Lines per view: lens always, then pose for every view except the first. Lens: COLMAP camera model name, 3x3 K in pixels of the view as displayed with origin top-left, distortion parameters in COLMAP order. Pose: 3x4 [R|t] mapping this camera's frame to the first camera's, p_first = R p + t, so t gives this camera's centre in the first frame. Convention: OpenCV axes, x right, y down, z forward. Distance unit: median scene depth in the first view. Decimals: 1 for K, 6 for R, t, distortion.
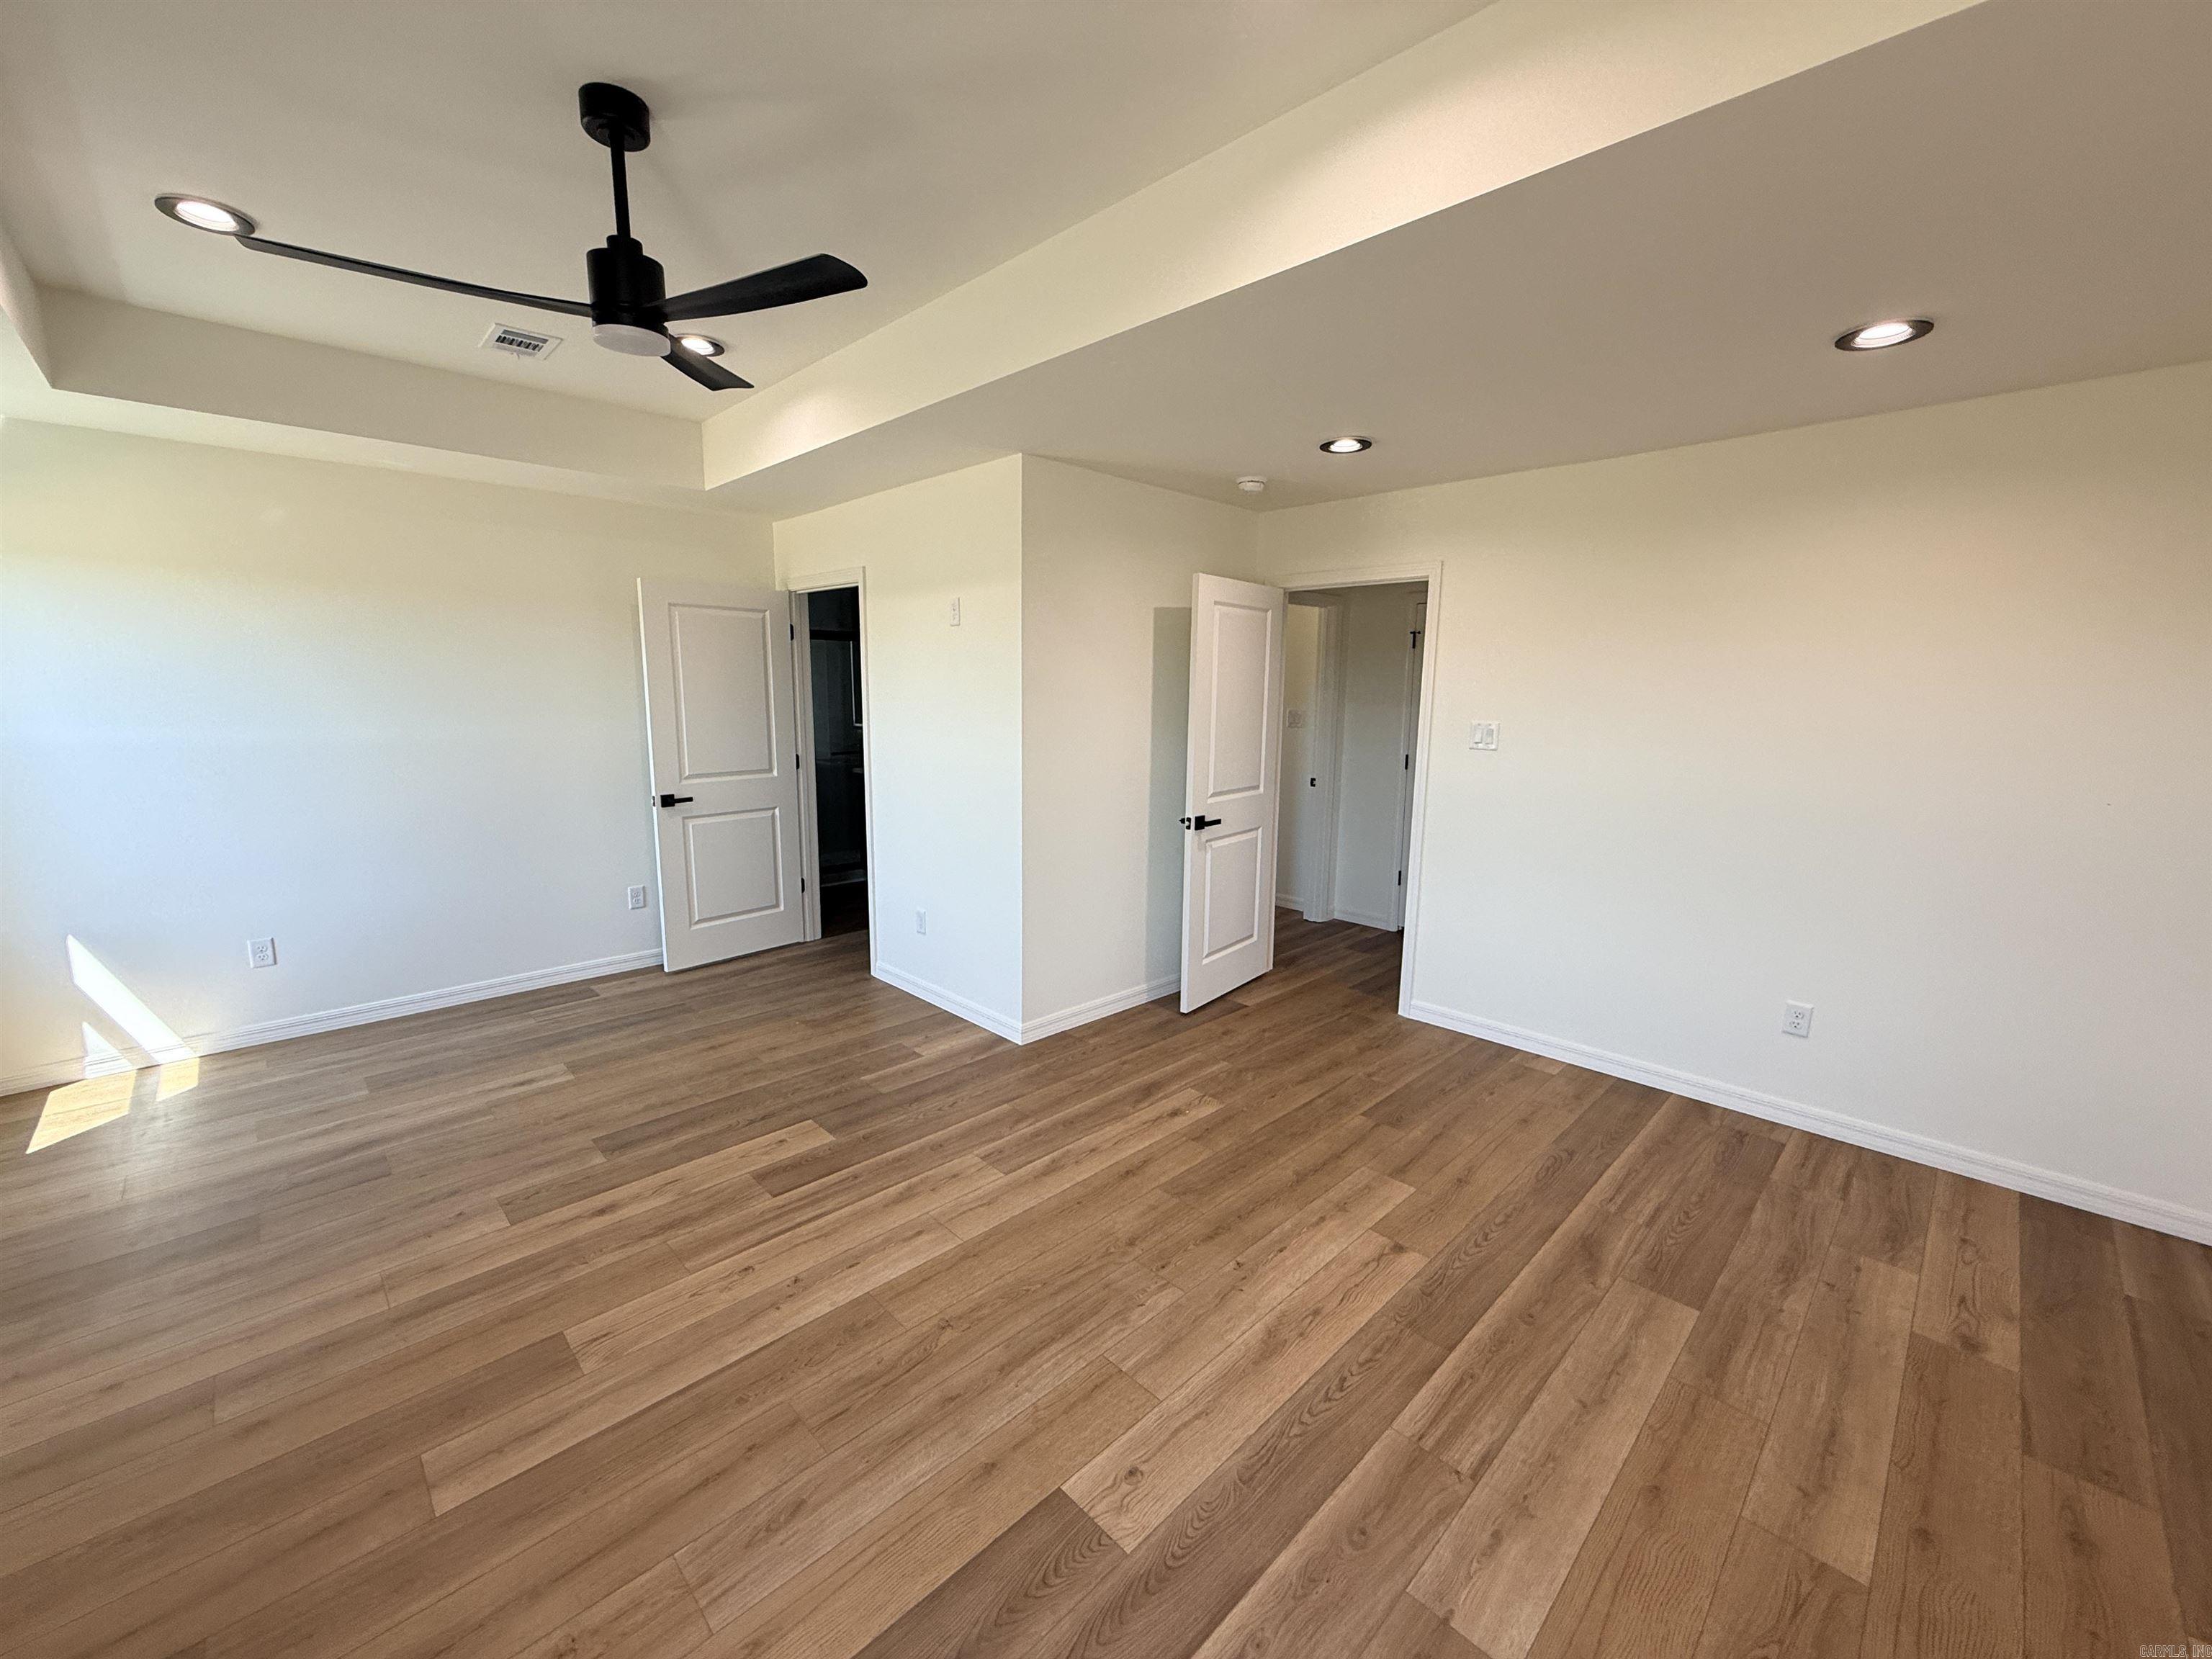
lens RADIAL K [[882.7, 0, 1096.3], [0, 882.7, 825.4], [0, 0, 1]] dist [0.000685, -0.000058]
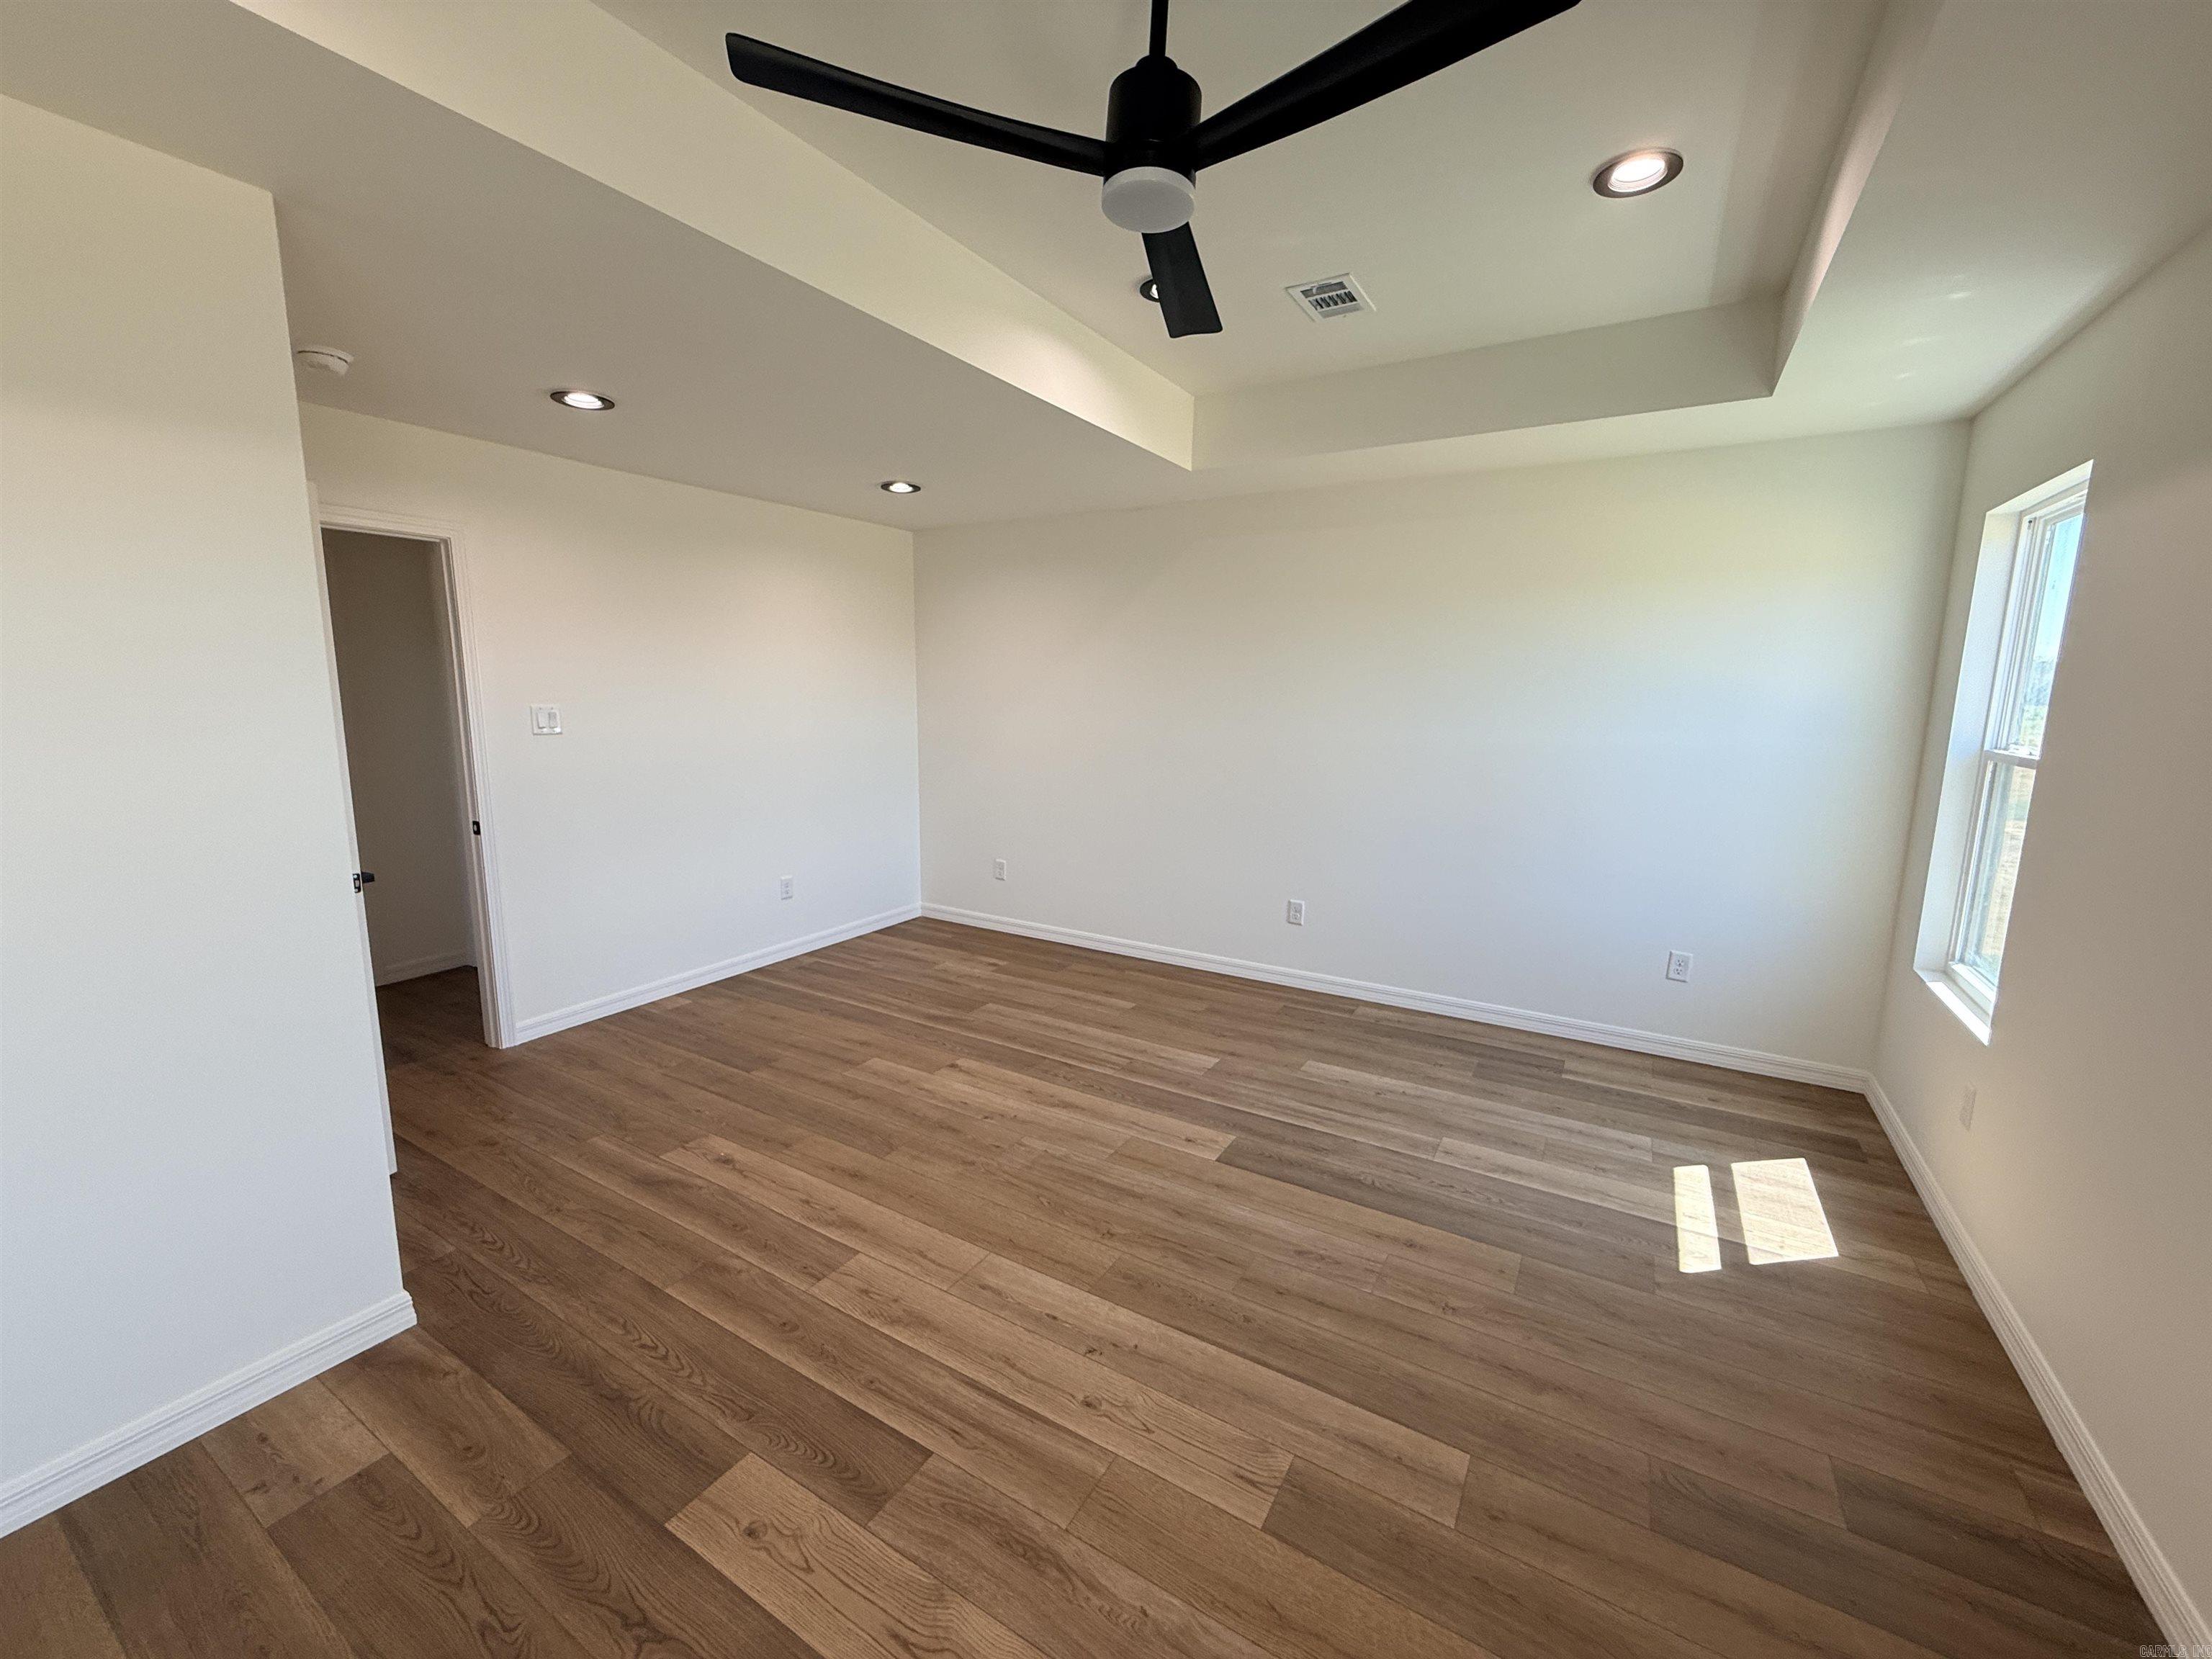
lens RADIAL K [[882.7, 0, 1096.3], [0, 882.7, 825.4], [0, 0, 1]] dist [0.000685, -0.000058]
pose [[-0.247730, -0.163074, 0.955006, -1.016783], [0.141186, 0.969132, 0.202111, -0.155621], [-0.958486, 0.184903, -0.217059, 1.013147]]
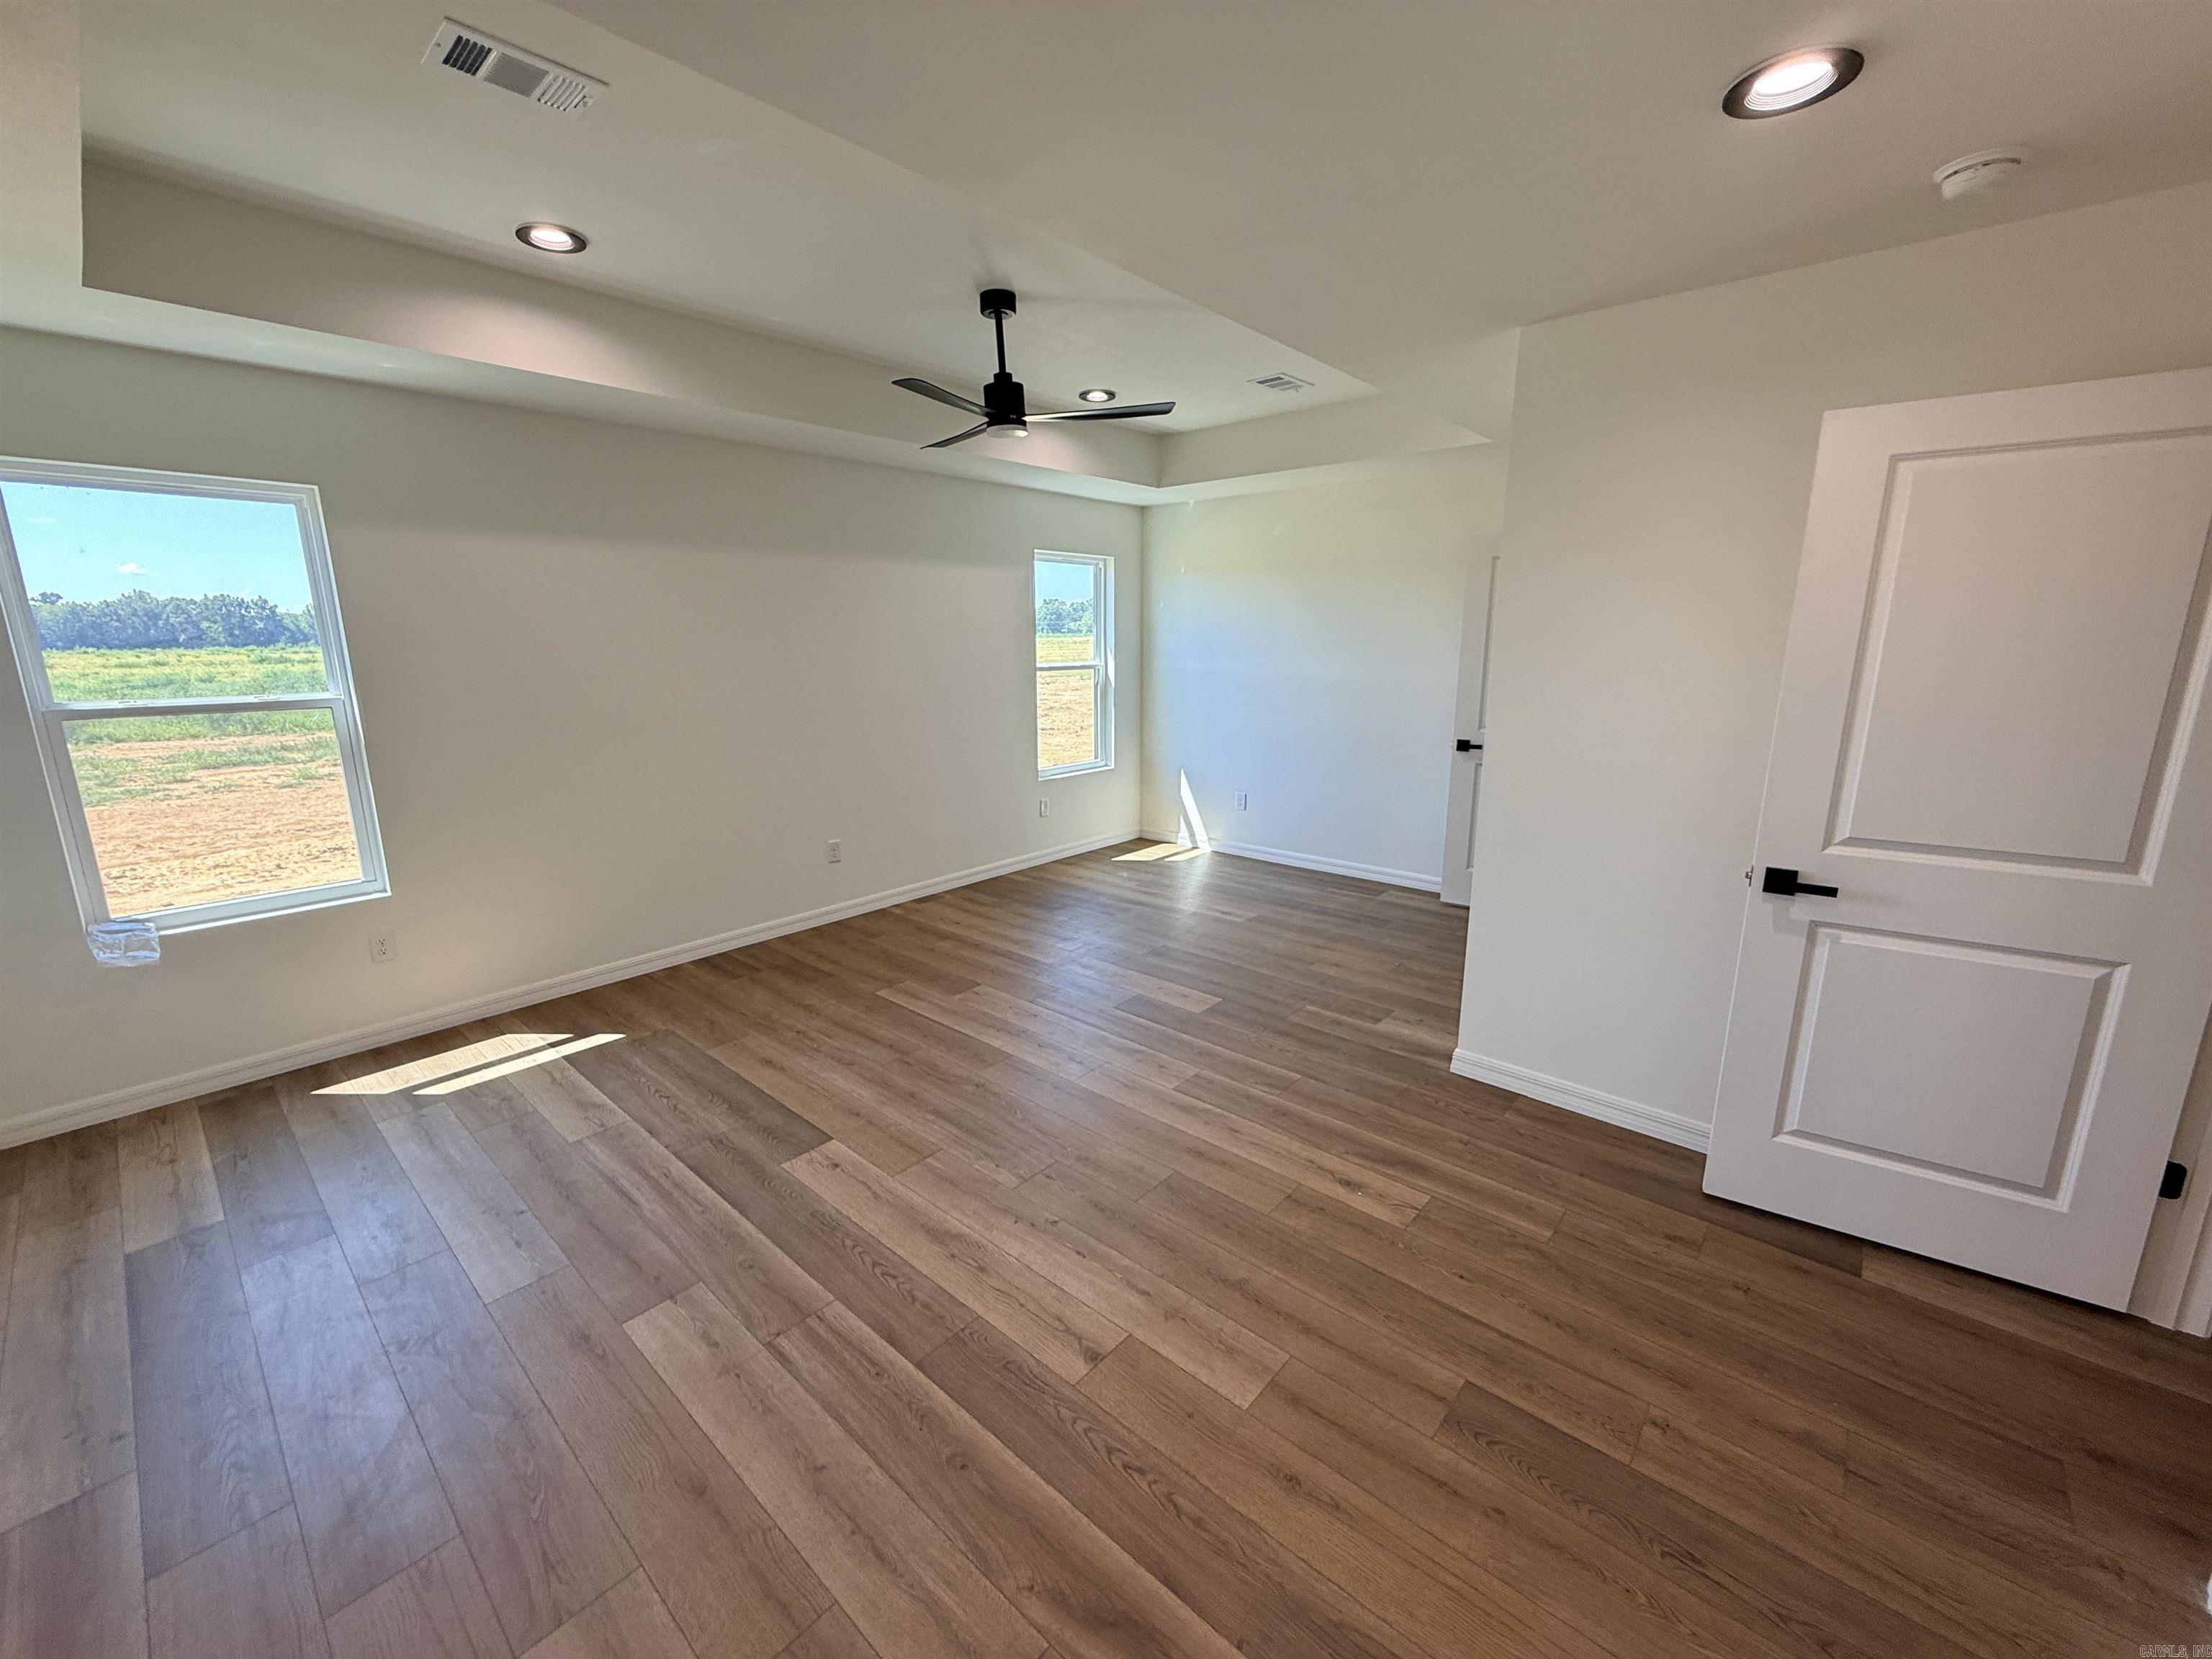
lens RADIAL K [[882.7, 0, 1096.3], [0, 882.7, 825.4], [0, 0, 1]] dist [0.000685, -0.000058]
pose [[0.070428, 0.198744, -0.977518, 1.010490], [-0.150120, 0.970902, 0.186583, -0.123002], [0.986156, 0.133604, 0.098214, 0.860697]]
